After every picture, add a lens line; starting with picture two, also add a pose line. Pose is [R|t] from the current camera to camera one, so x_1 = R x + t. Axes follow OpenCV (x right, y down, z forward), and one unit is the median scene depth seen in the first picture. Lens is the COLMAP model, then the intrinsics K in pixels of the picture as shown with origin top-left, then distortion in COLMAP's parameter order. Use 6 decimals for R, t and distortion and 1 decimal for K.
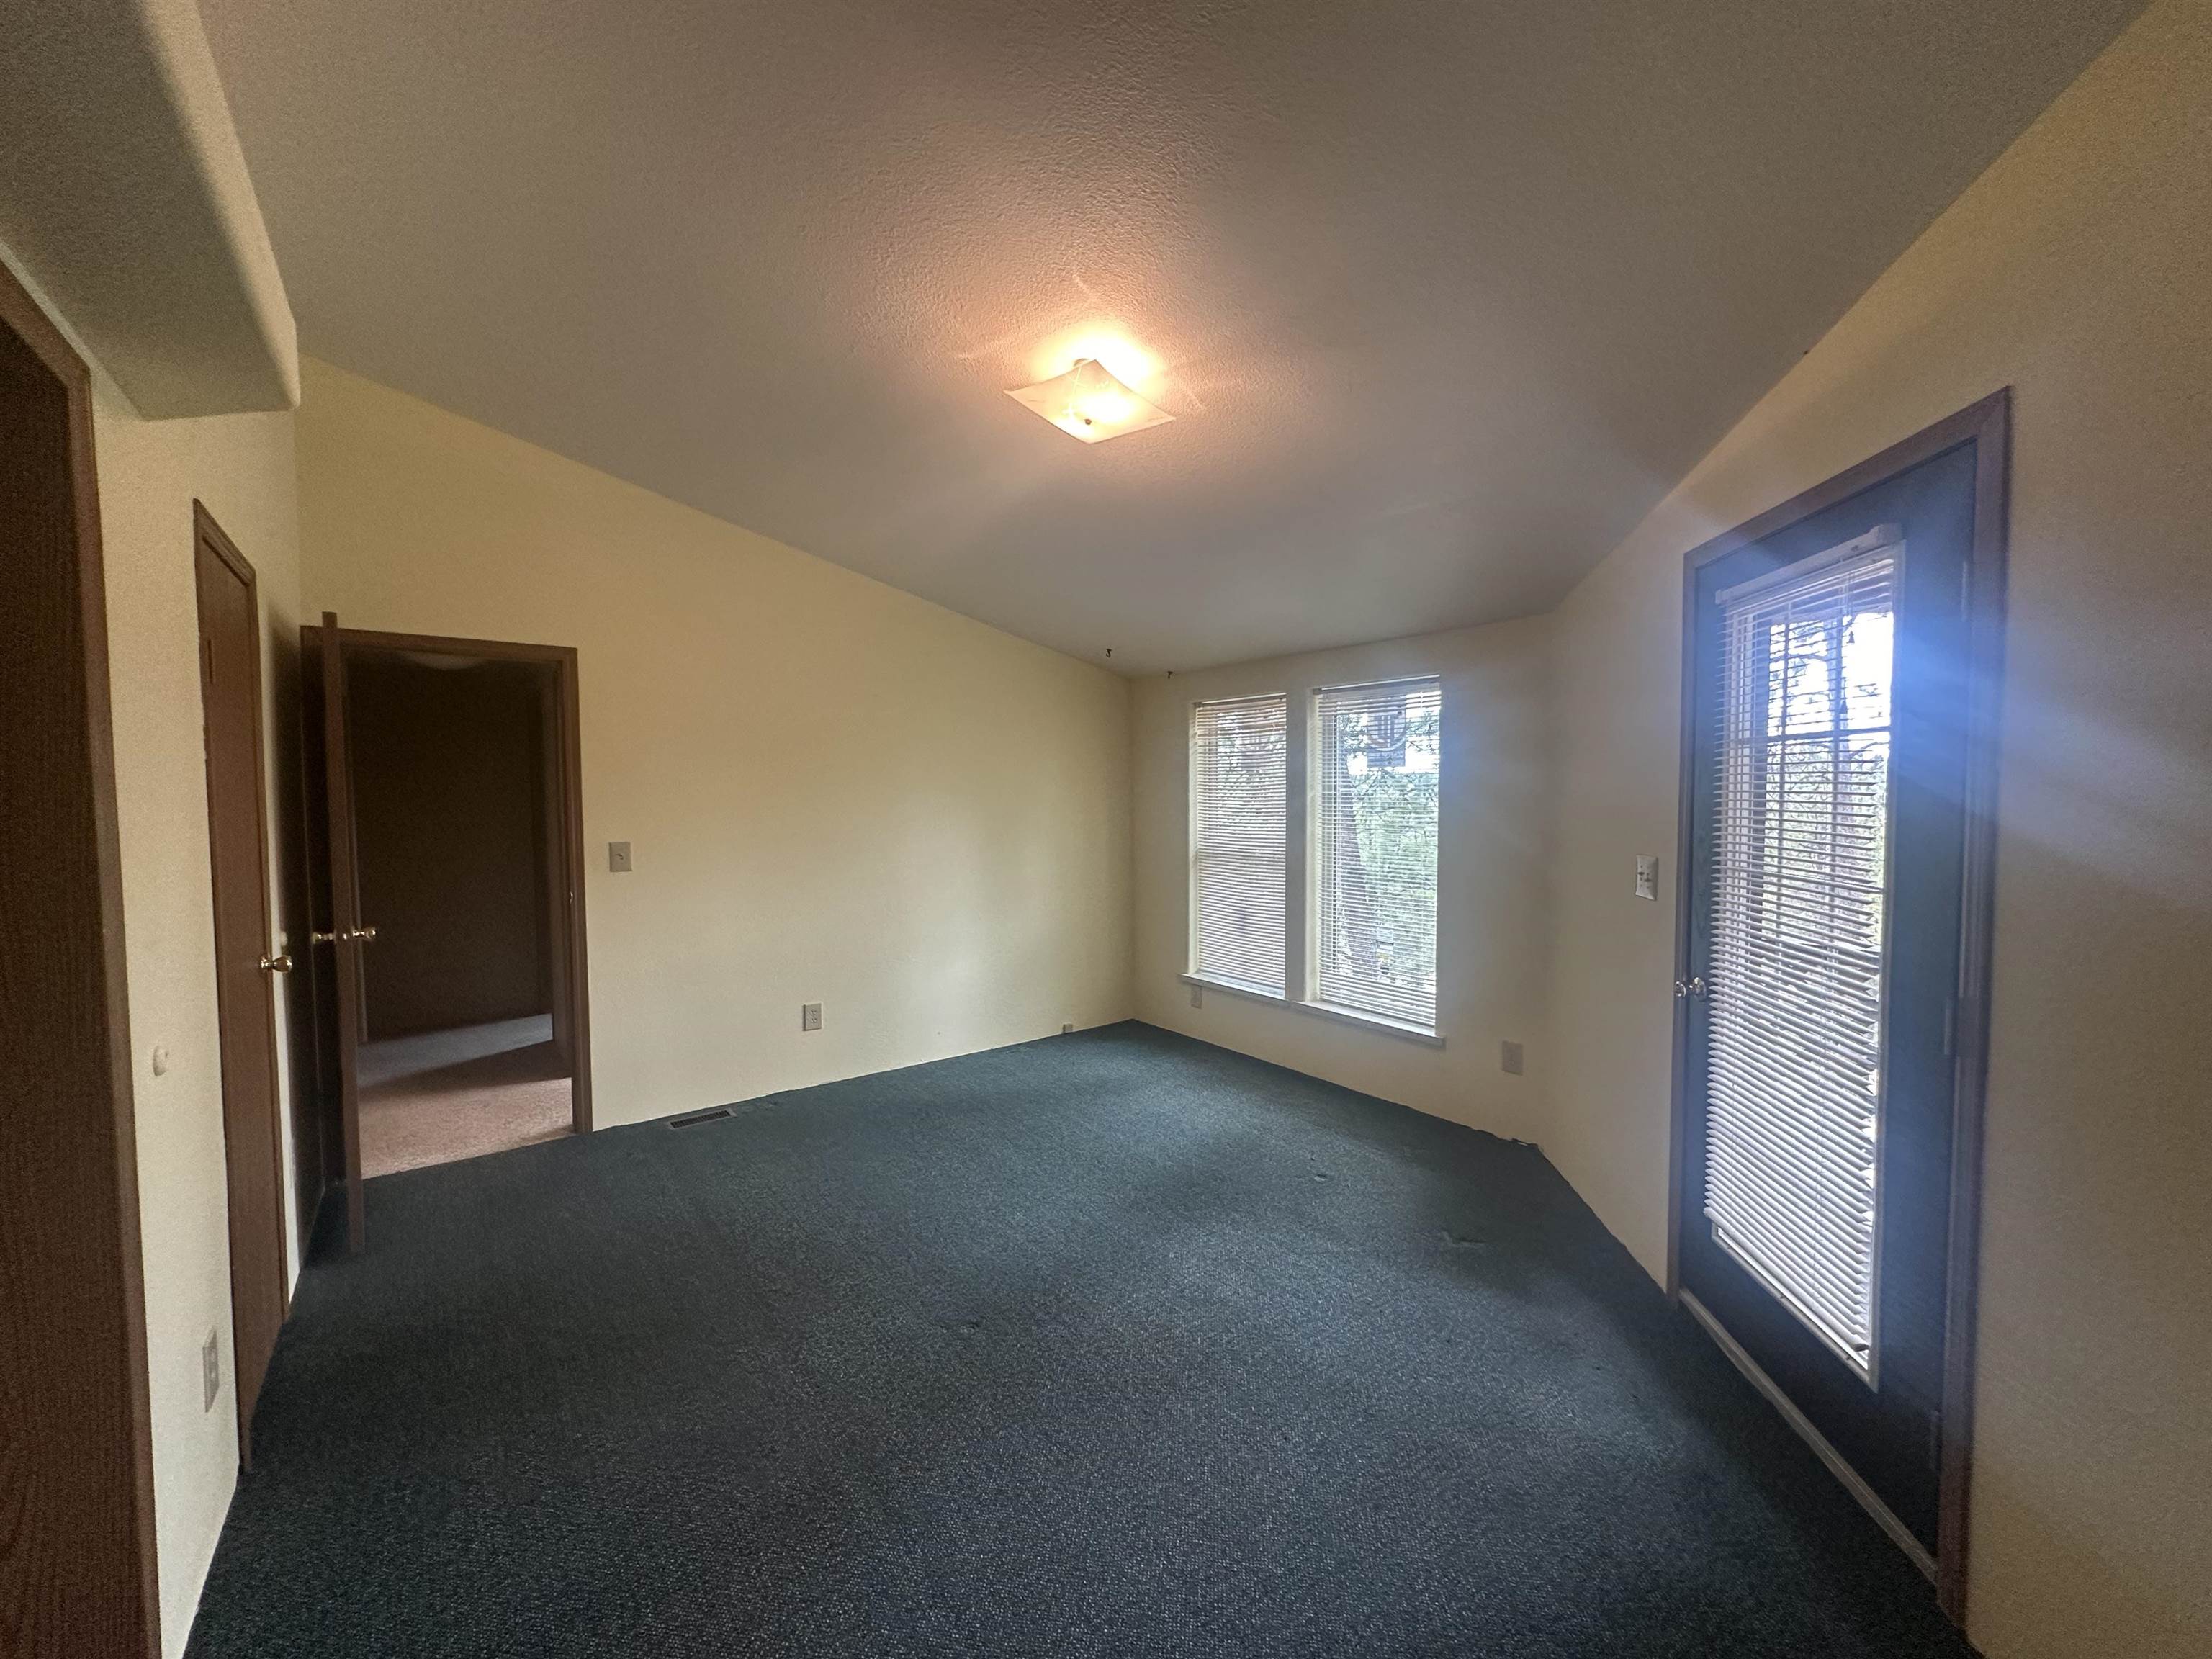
lens RADIAL K [[884.2, 0, 1106.0], [0, 884.2, 829.5], [0, 0, 1]] dist [0.000795, -0.000196]
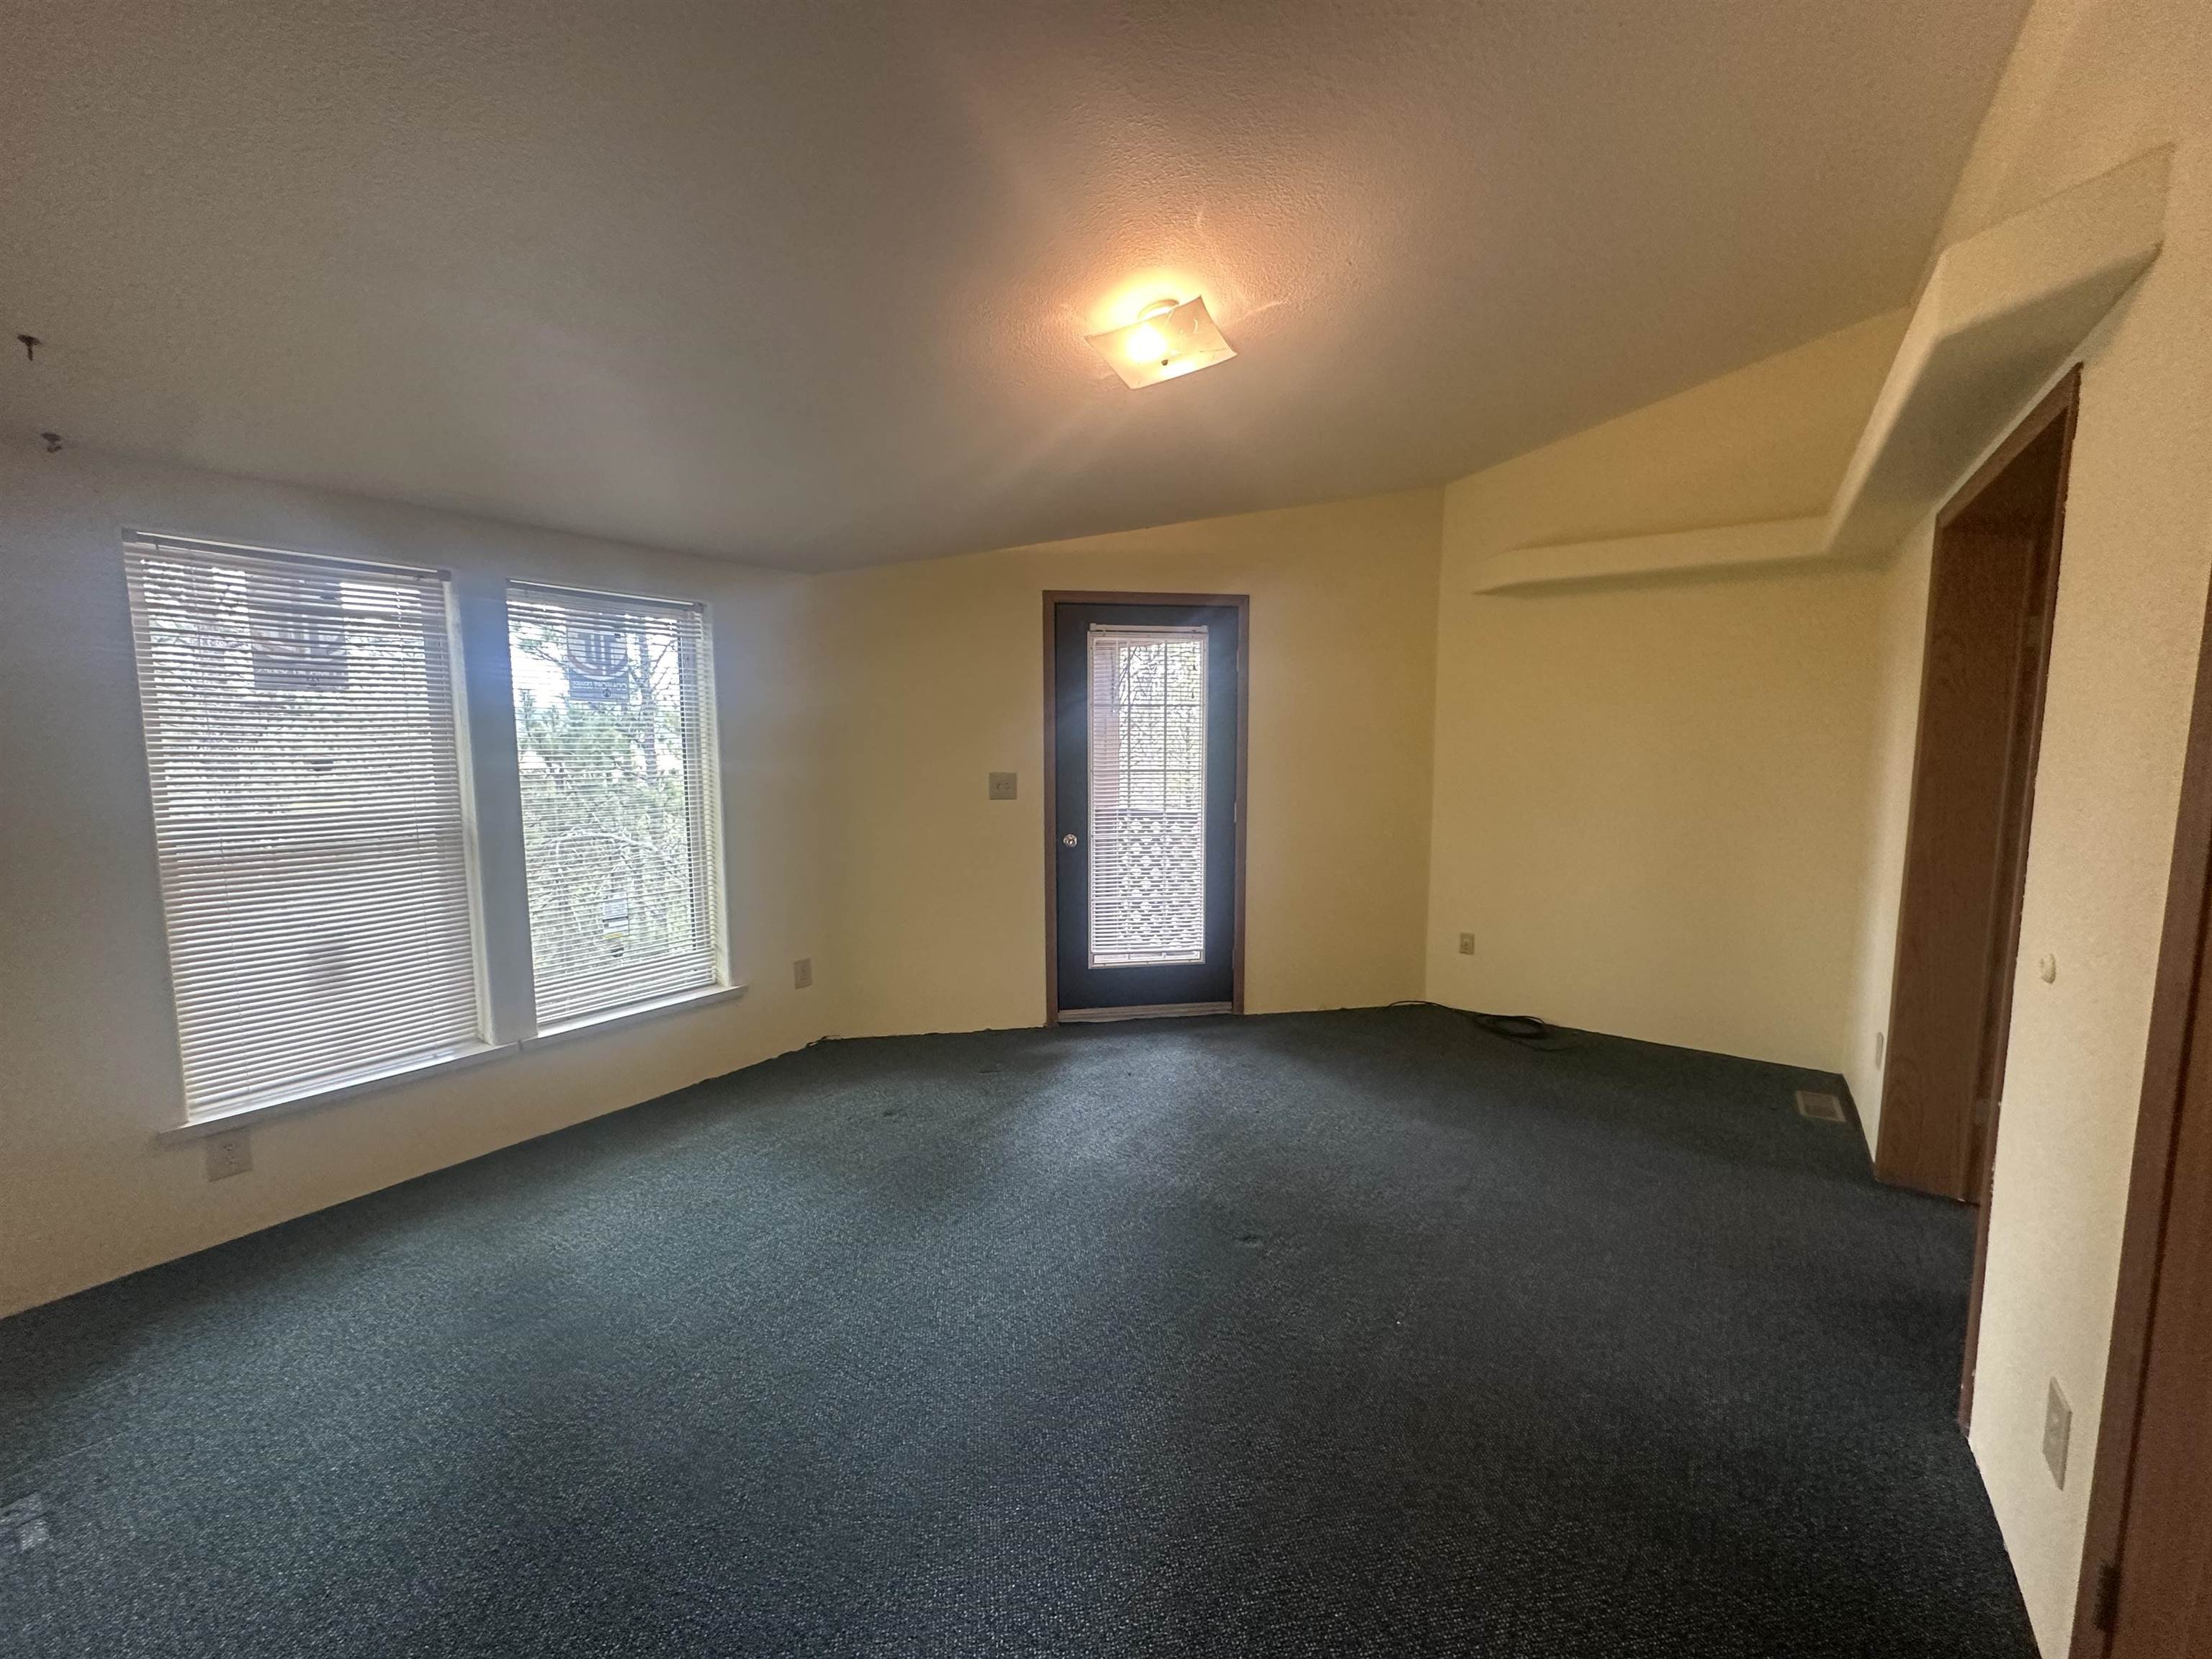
lens RADIAL K [[884.2, 0, 1106.0], [0, 884.2, 829.5], [0, 0, 1]] dist [0.000795, -0.000196]
pose [[-0.307808, -0.093215, 0.946871, -0.611404], [0.046795, 0.992502, 0.112919, -0.024963], [-0.950297, 0.079066, -0.301138, 0.847640]]
